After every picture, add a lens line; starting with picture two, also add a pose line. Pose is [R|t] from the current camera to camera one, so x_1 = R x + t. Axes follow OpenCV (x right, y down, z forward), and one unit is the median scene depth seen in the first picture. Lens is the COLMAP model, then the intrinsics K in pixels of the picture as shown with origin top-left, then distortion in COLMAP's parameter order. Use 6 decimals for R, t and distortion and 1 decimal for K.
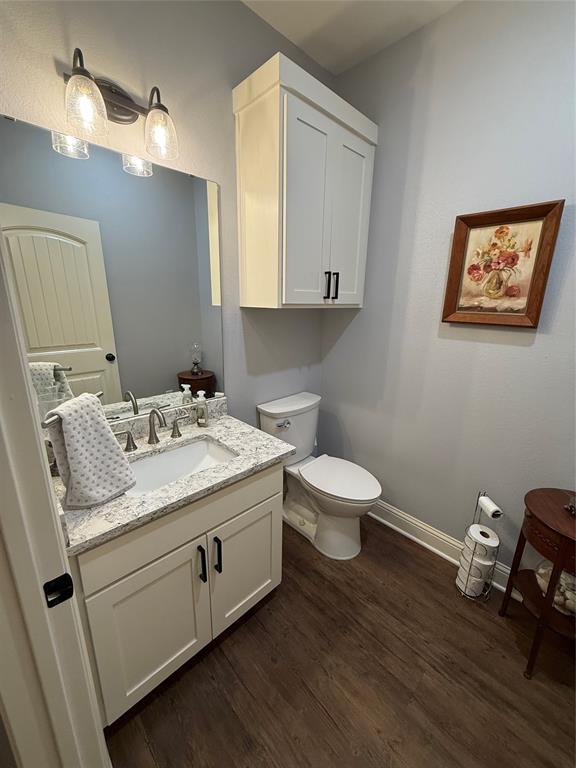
lens RADIAL K [[305.7, 0, 287.8], [0, 305.7, 382.5], [0, 0, 1]] dist [0.000231, -0.000259]
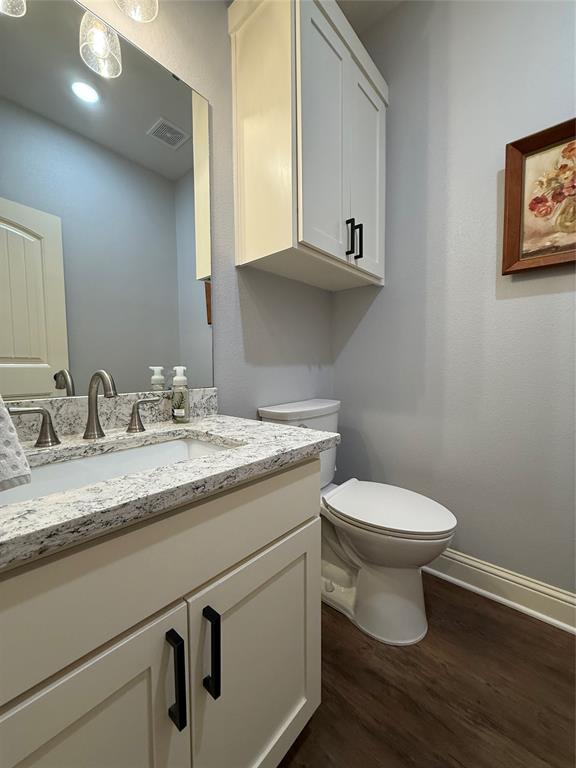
lens RADIAL K [[305.7, 0, 287.1], [0, 305.7, 382.2], [0, 0, 1]] dist [0.000231, -0.000259]
pose [[0.996799, -0.030653, 0.073845, -0.104088], [0.045116, 0.978145, -0.202970, 0.203403], [-0.066009, 0.205652, 0.976397, 0.352073]]
